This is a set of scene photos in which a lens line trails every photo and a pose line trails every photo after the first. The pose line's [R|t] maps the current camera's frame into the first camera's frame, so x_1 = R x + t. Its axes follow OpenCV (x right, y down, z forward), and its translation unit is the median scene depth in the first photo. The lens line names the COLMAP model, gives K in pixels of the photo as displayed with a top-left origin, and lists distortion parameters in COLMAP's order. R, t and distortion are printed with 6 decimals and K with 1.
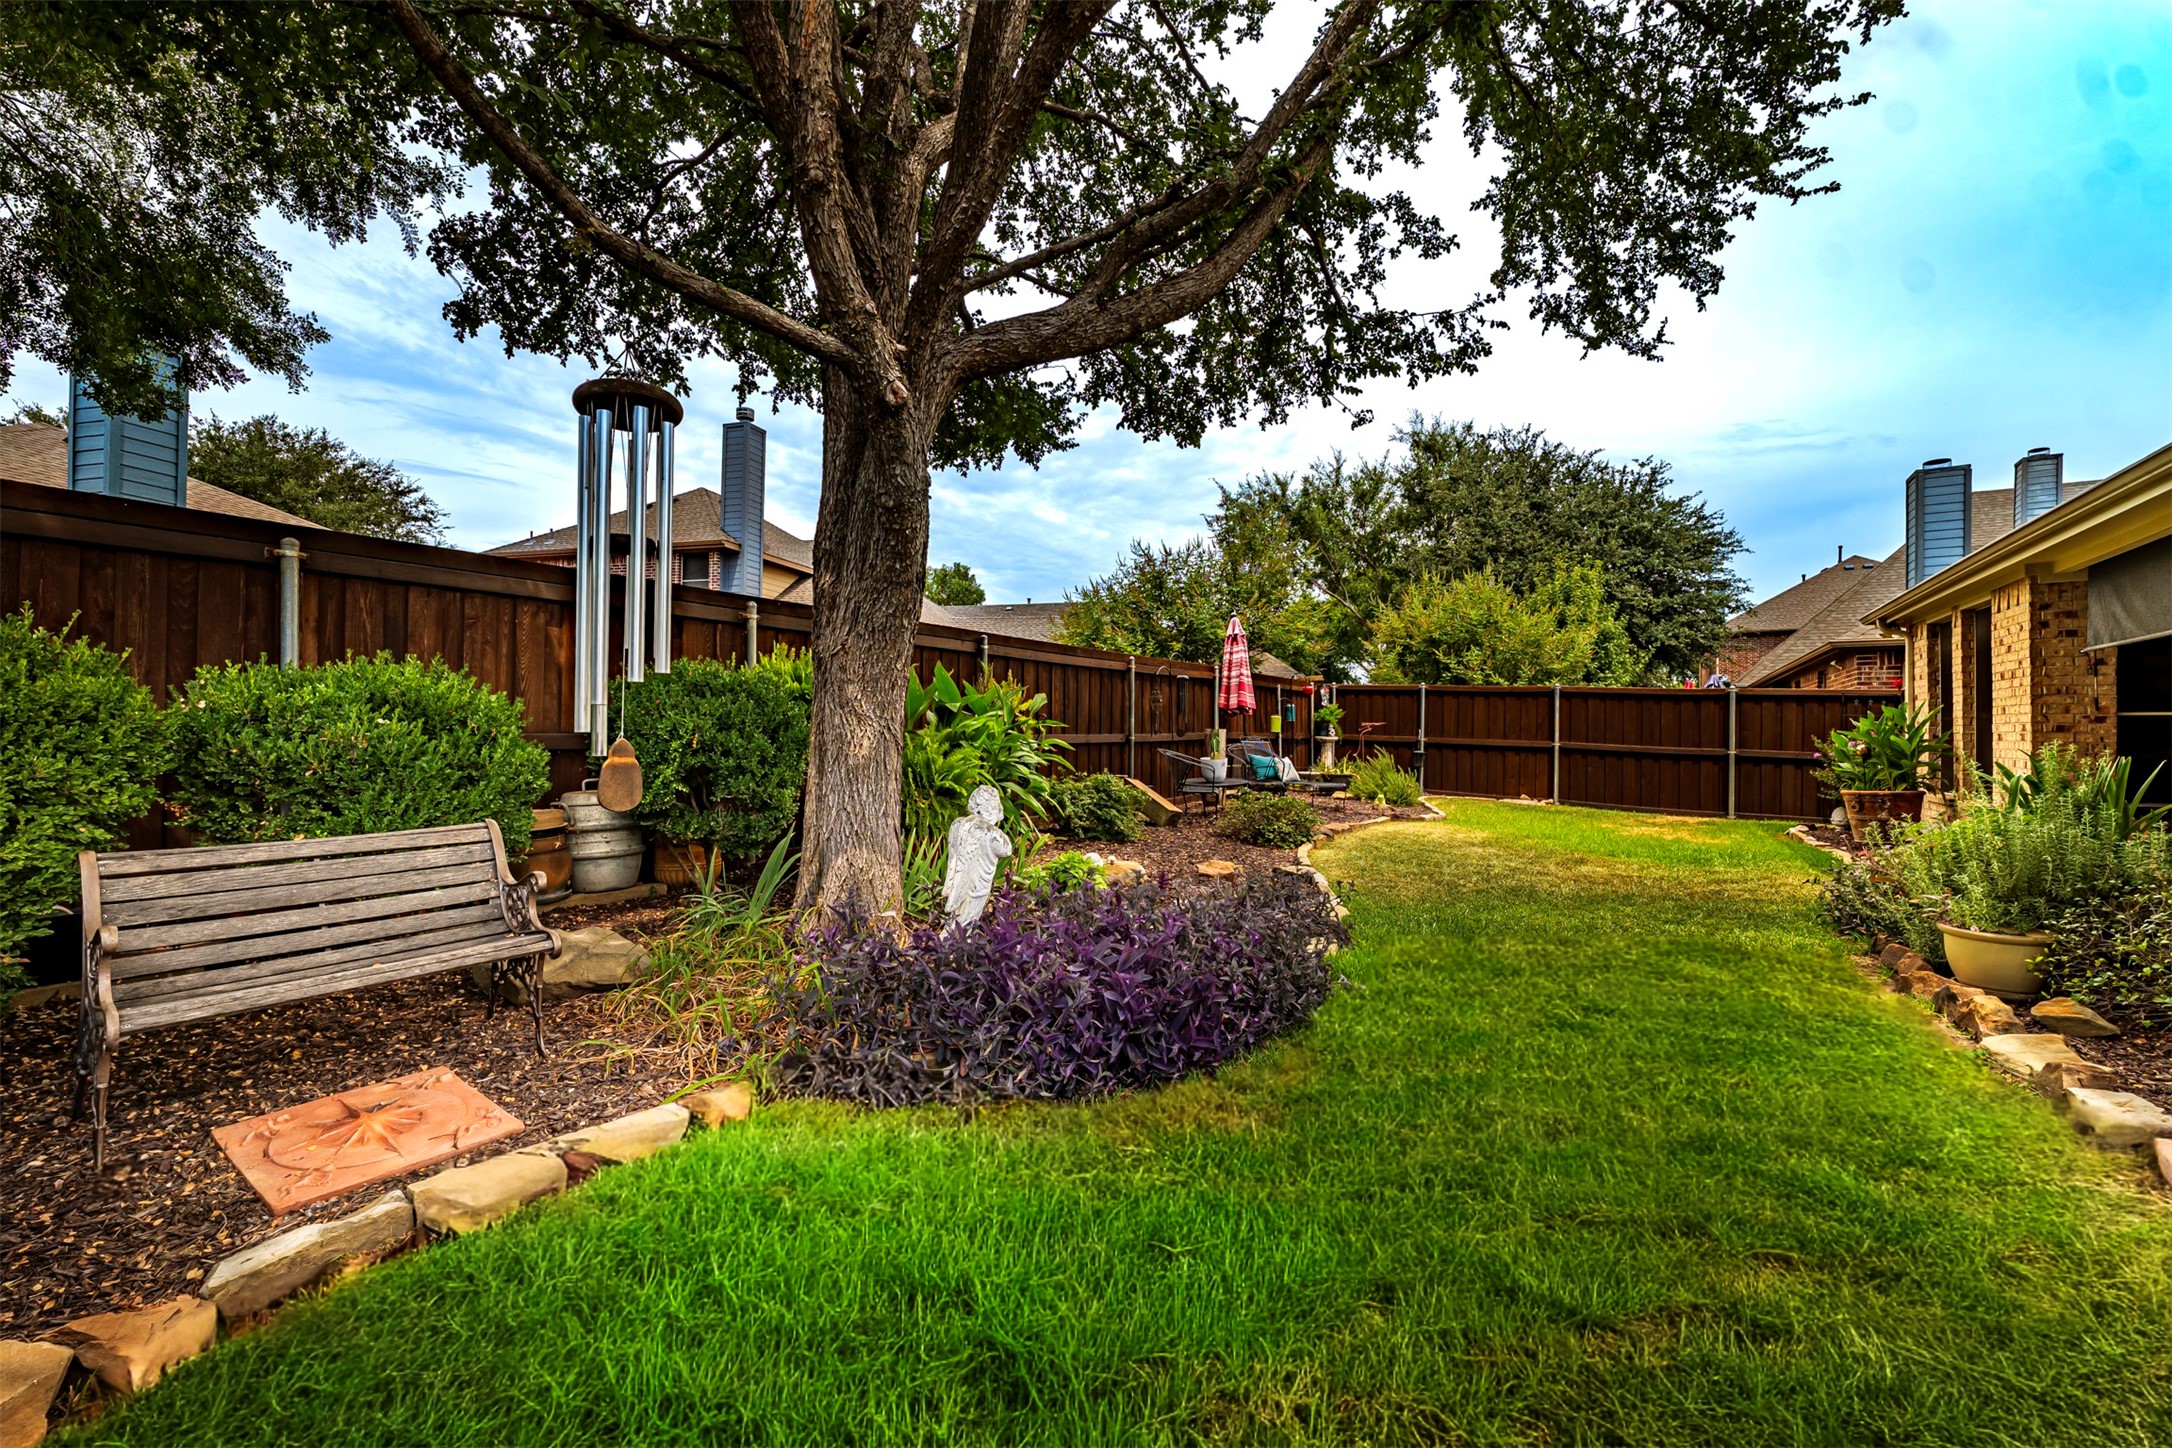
lens RADIAL K [[907.9, 0, 1081.7], [0, 907.9, 728.1], [0, 0, 1]] dist [-0.003417, 0.000531]
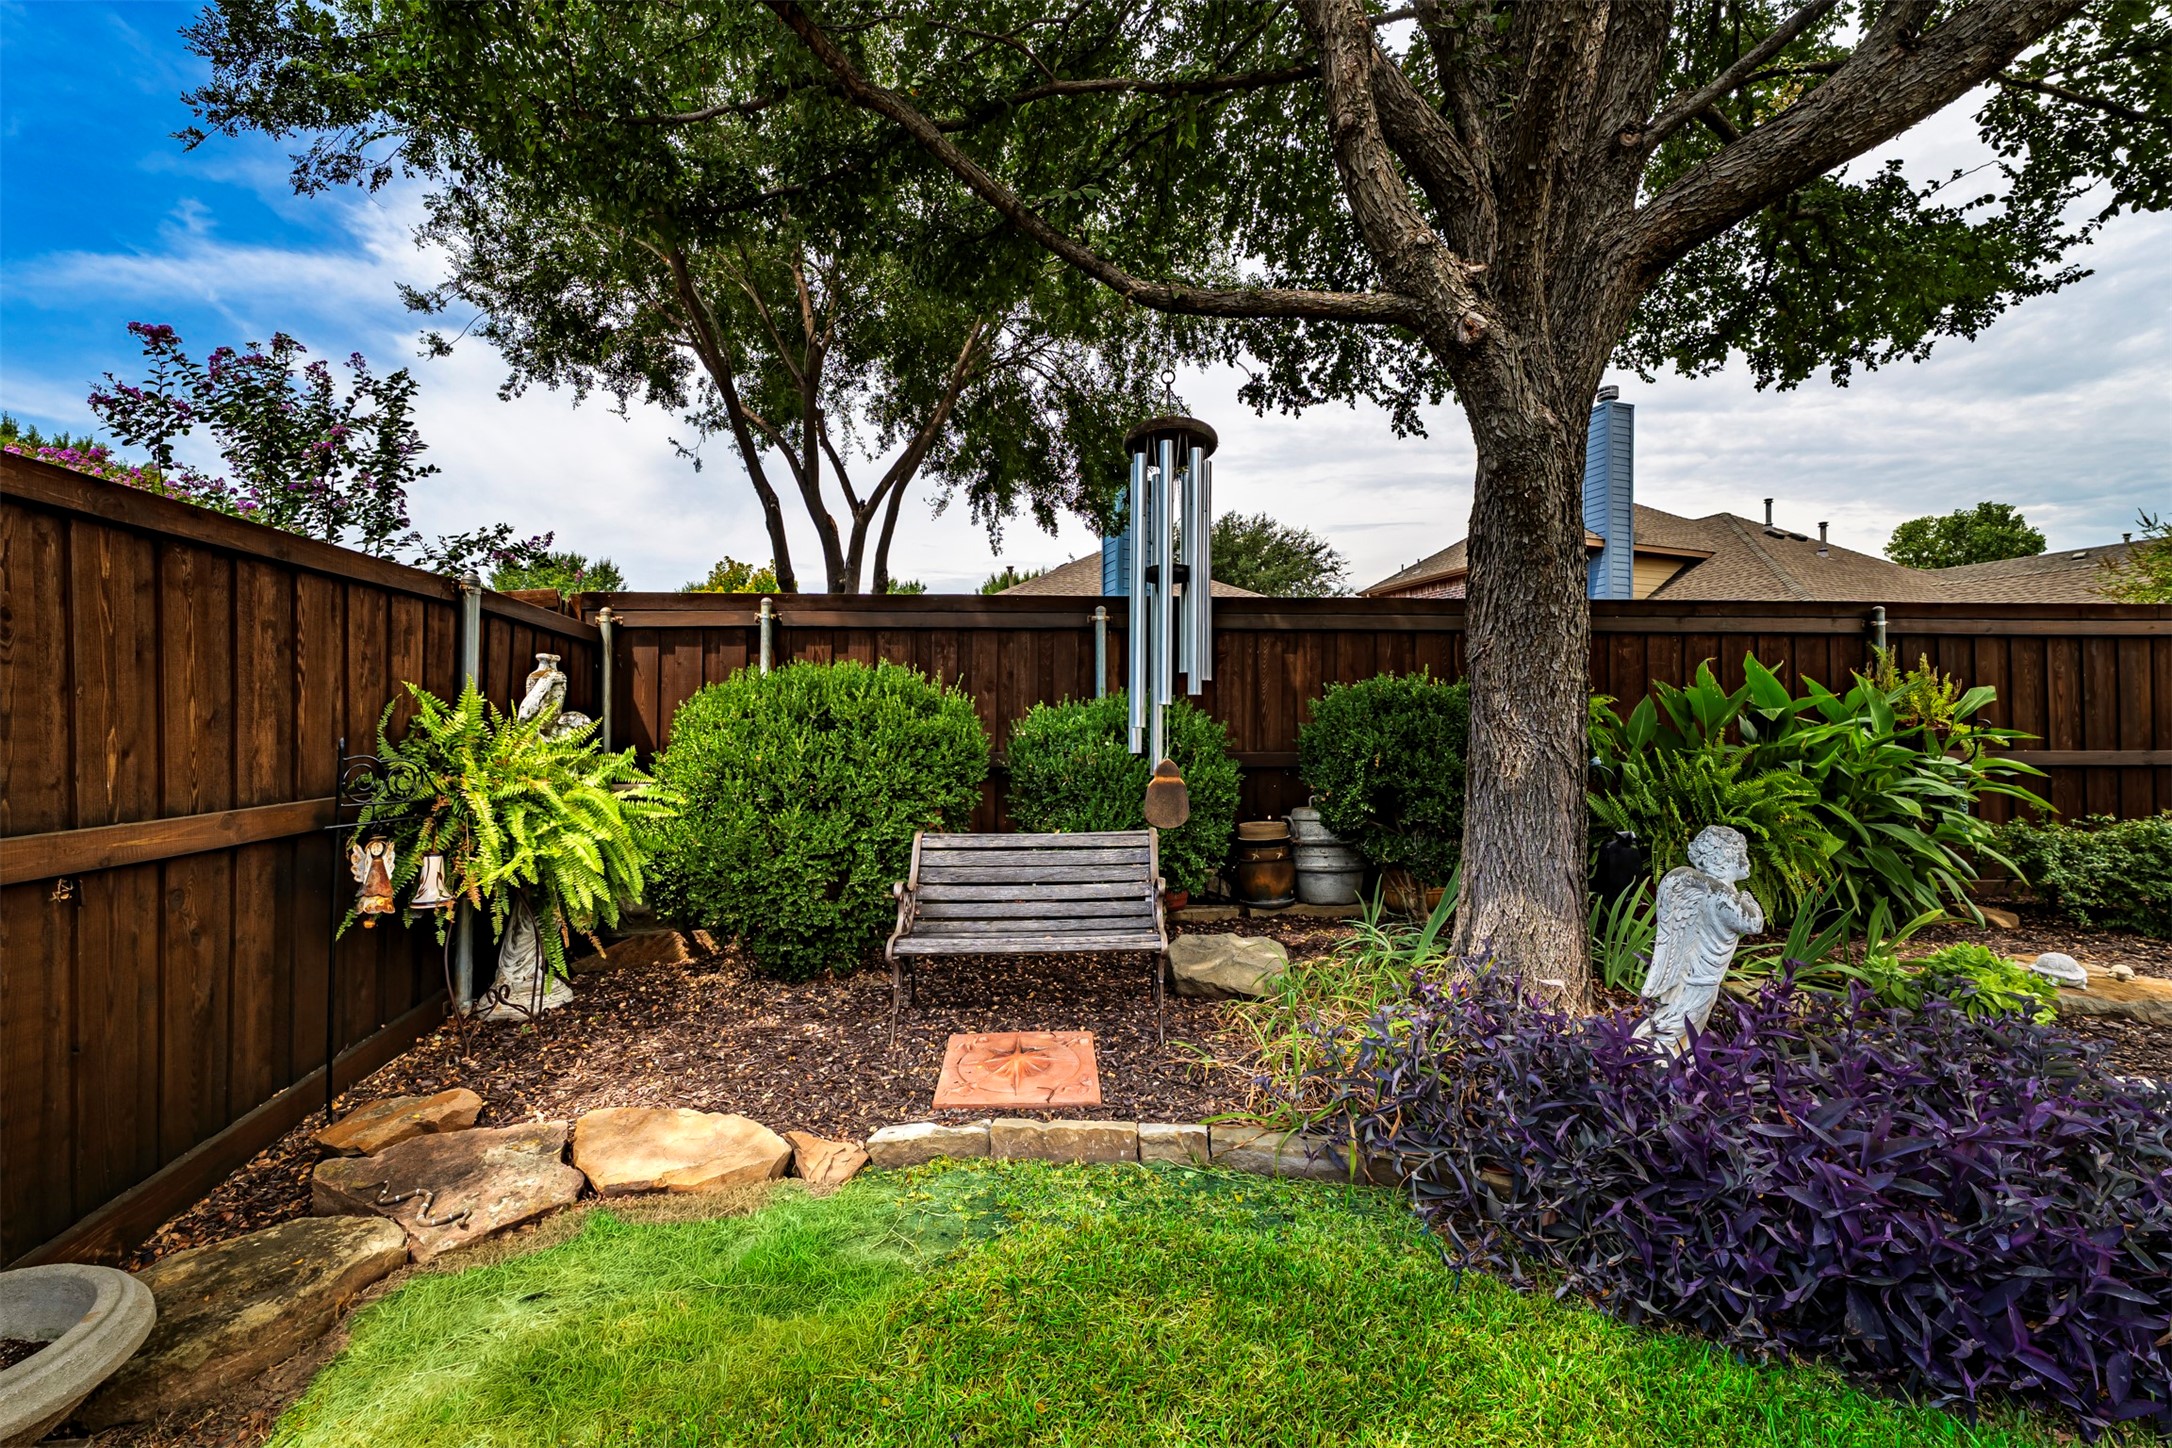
lens RADIAL K [[907.9, 0, 1084.7], [0, 907.9, 726.2], [0, 0, 1]] dist [-0.003417, 0.000531]
pose [[0.570788, -0.025024, -0.820716, 0.200990], [0.008680, 0.999664, -0.024444, -0.000864], [0.821052, 0.006829, 0.570813, 0.215192]]
